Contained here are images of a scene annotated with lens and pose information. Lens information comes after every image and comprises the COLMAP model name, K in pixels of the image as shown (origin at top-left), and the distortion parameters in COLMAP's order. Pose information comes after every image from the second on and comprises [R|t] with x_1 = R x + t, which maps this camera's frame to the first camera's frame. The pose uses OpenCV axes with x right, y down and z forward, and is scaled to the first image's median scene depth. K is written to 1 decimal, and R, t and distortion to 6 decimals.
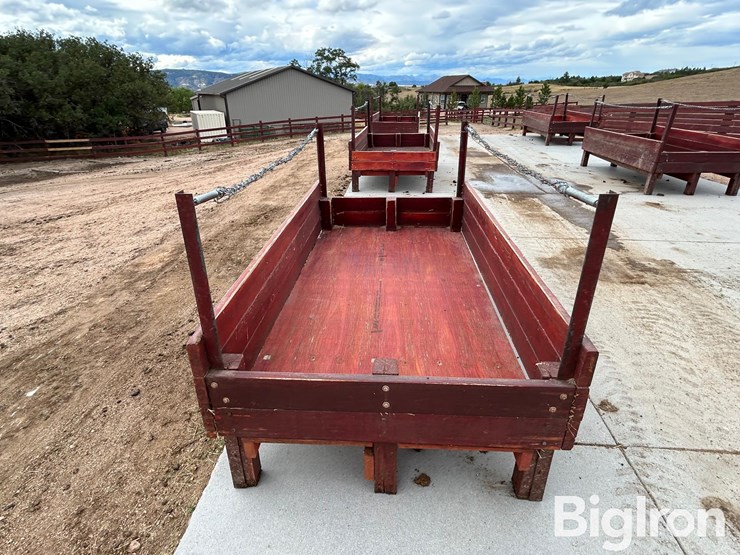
lens RADIAL K [[400.9, 0, 370.1], [0, 400.9, 277.3], [0, 0, 1]] dist [-0.011679, 0.008915]
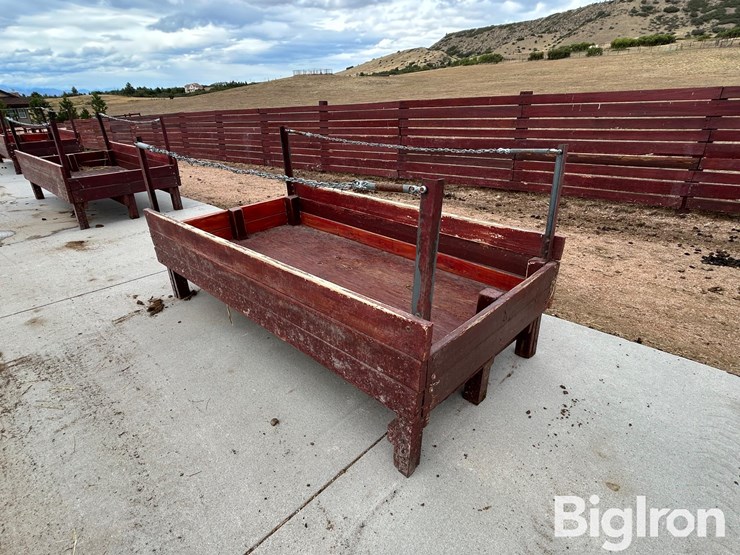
lens RADIAL K [[400.9, 0, 366.8], [0, 400.9, 277.1], [0, 0, 1]] dist [-0.011679, 0.008915]
pose [[0.621400, -0.323607, 0.713541, 0.077140], [0.339829, 0.931914, 0.126698, -0.003658], [-0.705959, 0.163752, 0.689062, 0.007010]]
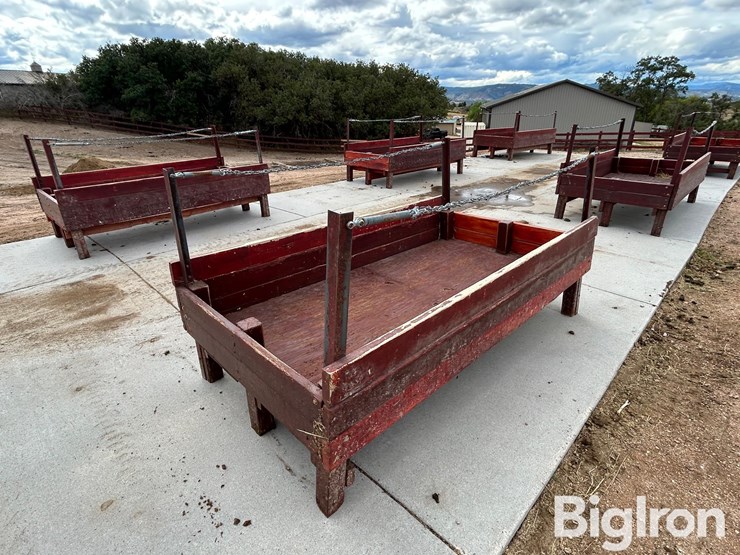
lens RADIAL K [[400.9, 0, 369.8], [0, 400.9, 276.0], [0, 0, 1]] dist [-0.011679, 0.008915]
pose [[0.758649, 0.259295, -0.597677, 0.168913], [-0.277584, 0.958598, 0.063532, -0.002350], [0.589406, 0.117707, 0.799215, 0.000153]]
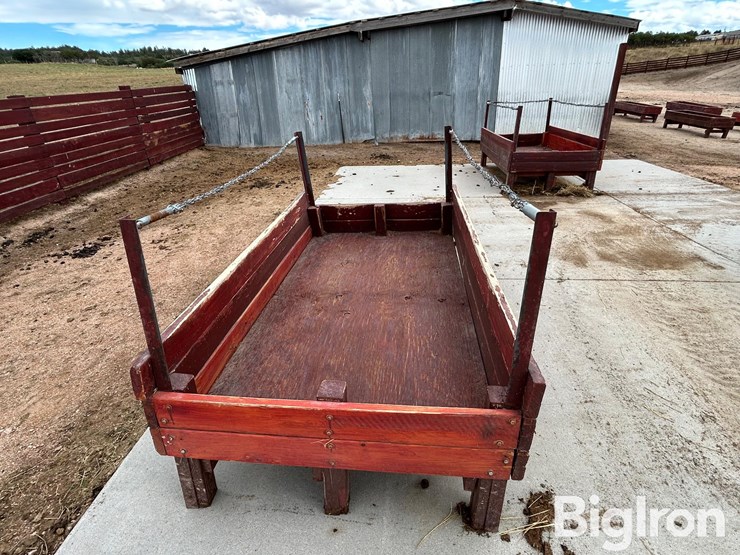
lens RADIAL K [[400.9, 0, 370.5], [0, 400.9, 277.9], [0, 0, 1]] dist [-0.011679, 0.008915]
pose [[-0.998678, 0.042225, 0.029307, 0.127157], [0.049277, 0.624406, 0.779544, -0.056552], [0.014616, 0.779958, -0.625661, 0.111870]]
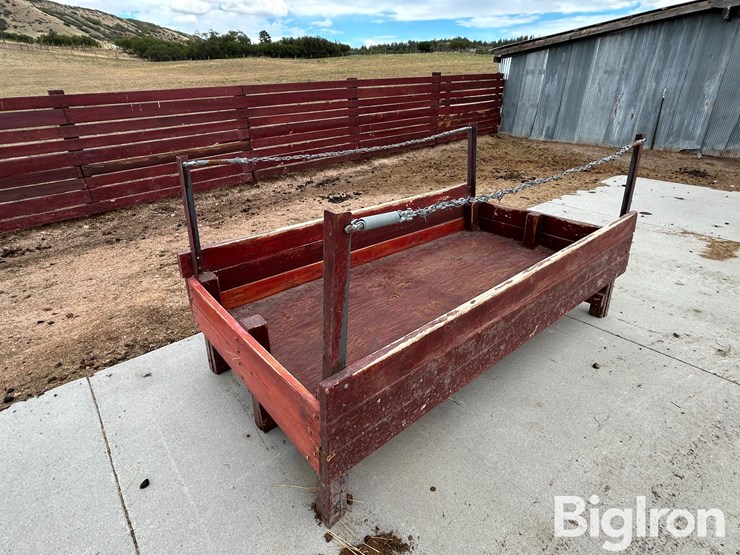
lens RADIAL K [[400.9, 0, 369.8], [0, 400.9, 277.6], [0, 0, 1]] dist [-0.011679, 0.008915]
pose [[-0.710425, -0.292503, 0.640109, 0.091590], [0.317367, 0.678656, 0.662347, -0.050408], [-0.628152, 0.673697, -0.389303, 0.101838]]
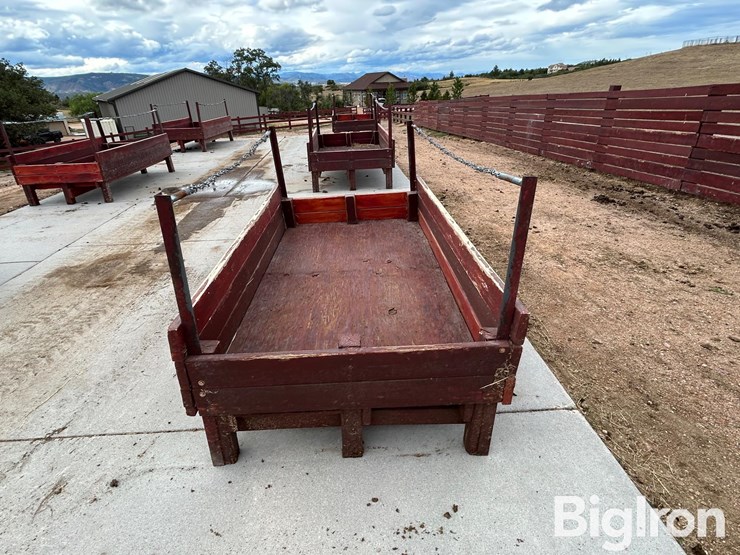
lens RADIAL K [[400.9, 0, 370.3], [0, 400.9, 277.1], [0, 0, 1]] dist [-0.011679, 0.008915]
pose [[0.991269, -0.080320, 0.104570, 0.125130], [0.079864, 0.996769, 0.008543, 0.003797], [-0.104918, -0.000117, 0.994481, -0.013453]]
